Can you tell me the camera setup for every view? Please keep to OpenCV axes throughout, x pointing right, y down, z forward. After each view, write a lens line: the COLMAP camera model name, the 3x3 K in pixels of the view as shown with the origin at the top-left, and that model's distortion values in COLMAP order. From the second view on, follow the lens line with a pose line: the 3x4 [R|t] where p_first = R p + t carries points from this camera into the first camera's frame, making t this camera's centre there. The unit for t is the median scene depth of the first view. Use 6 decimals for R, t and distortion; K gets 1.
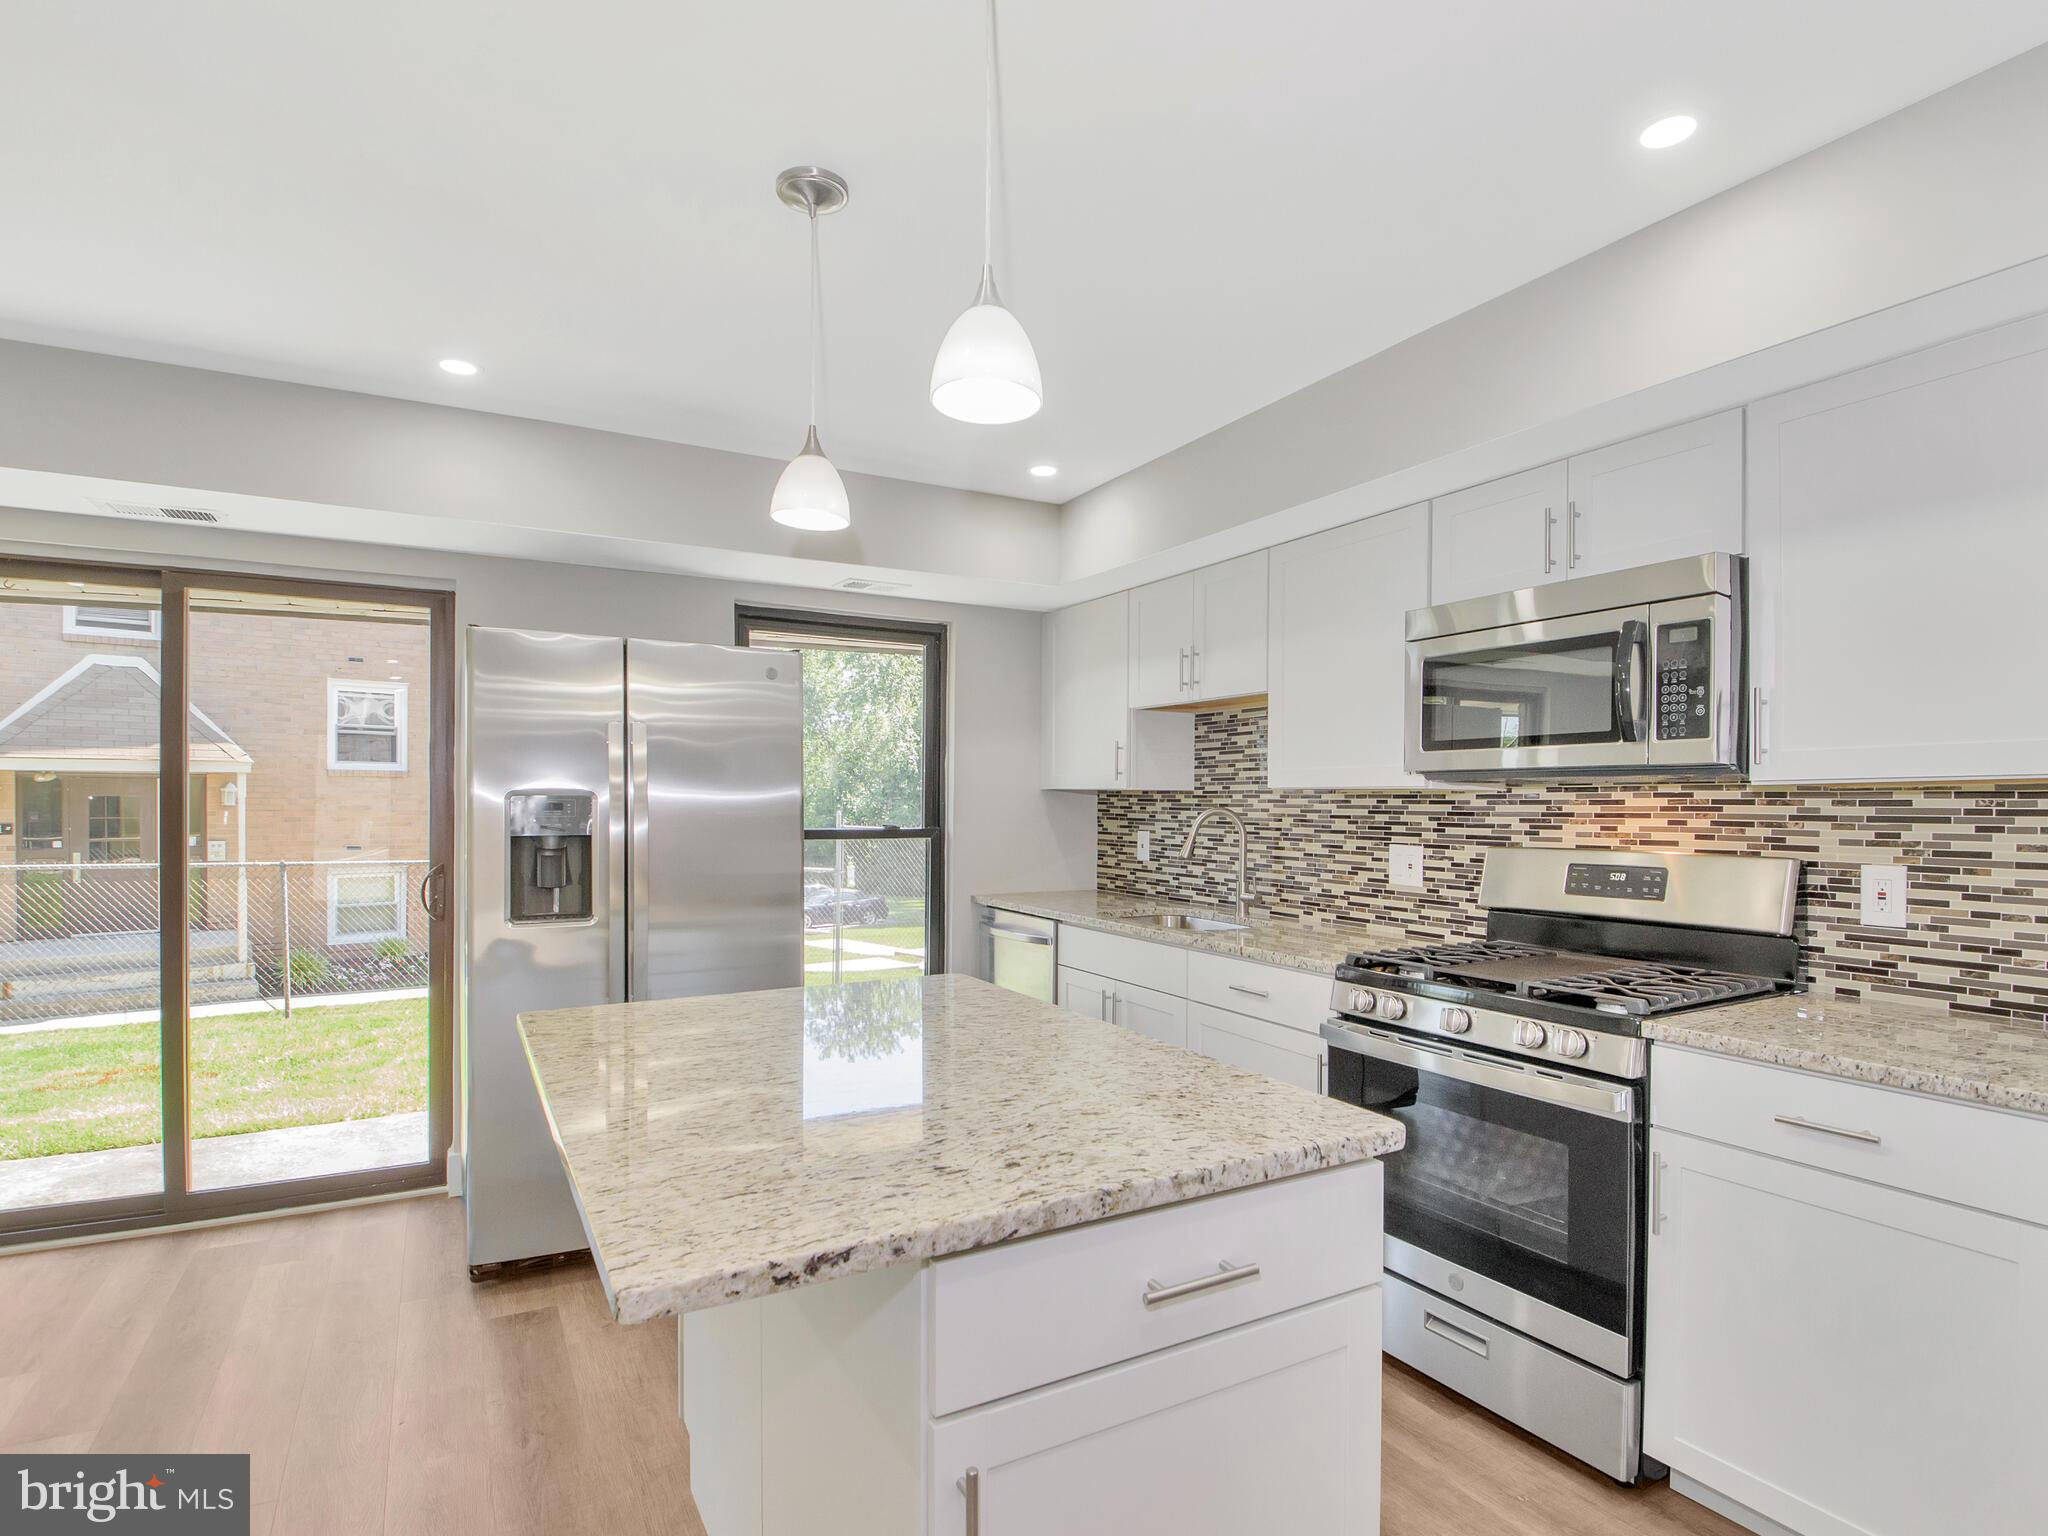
lens RADIAL K [[1041.1, 0, 1018.8], [0, 1041.1, 802.9], [0, 0, 1]] dist [0.004909, -0.015805]
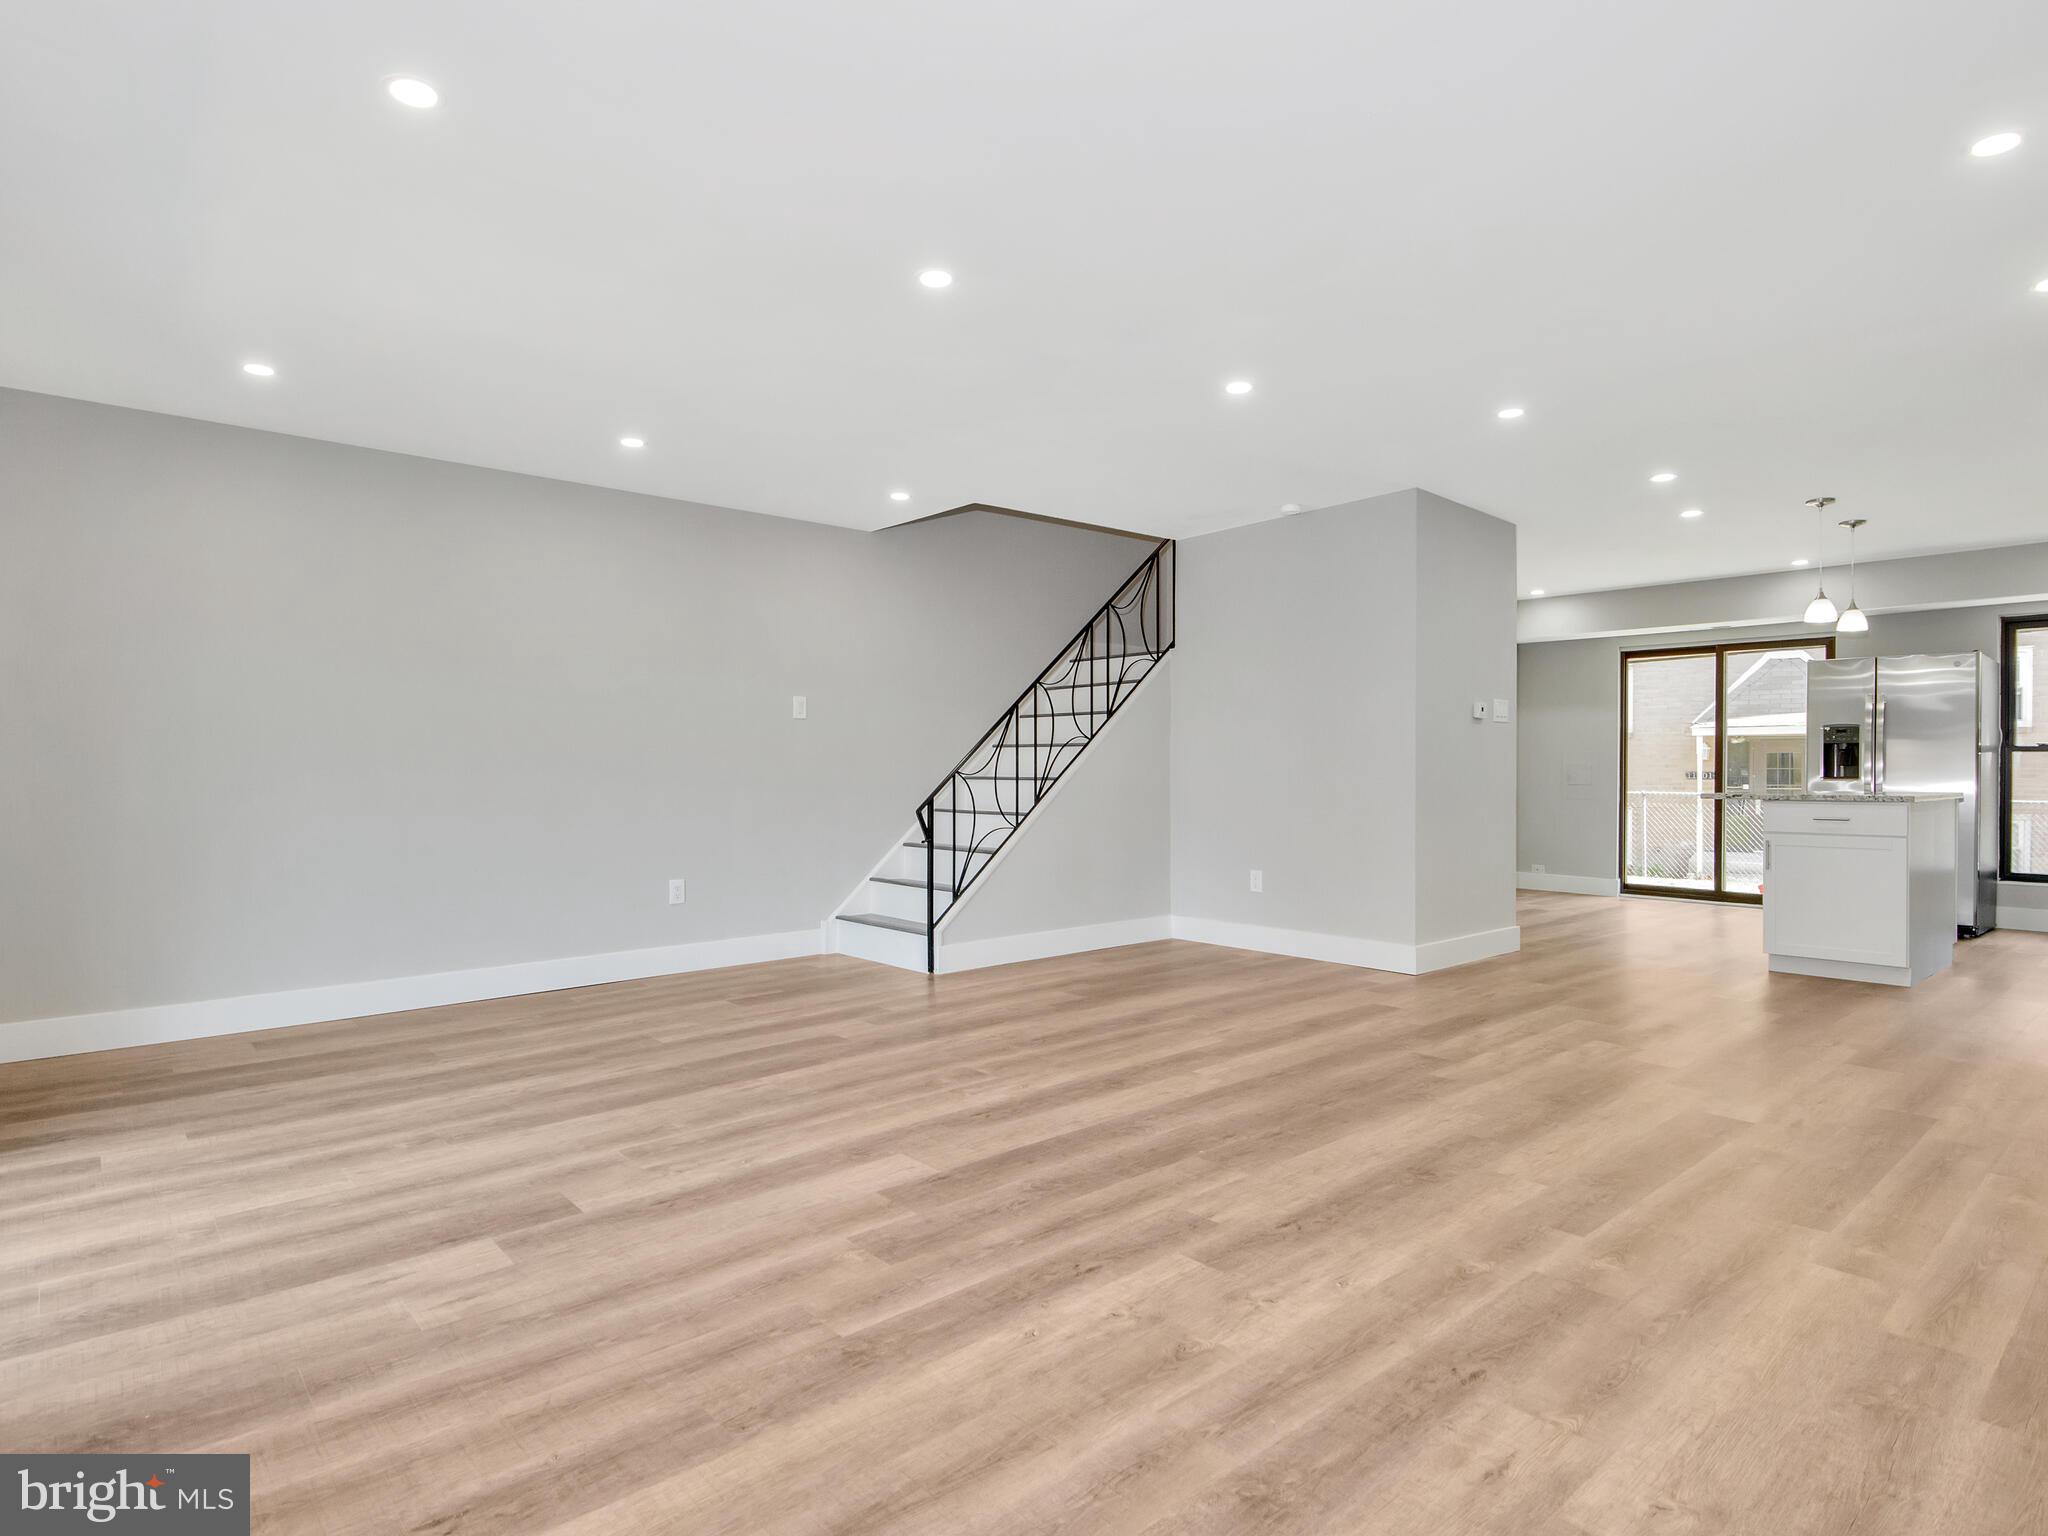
lens RADIAL K [[1122.2, 0, 1005.9], [0, 1122.2, 767.0], [0, 0, 1]] dist [0.010166, -0.019189]
pose [[0.202275, -0.003796, -0.979321, 1.467239], [-0.005637, 0.999971, -0.005040, 0.097401], [0.979313, 0.006540, 0.202248, -1.227949]]
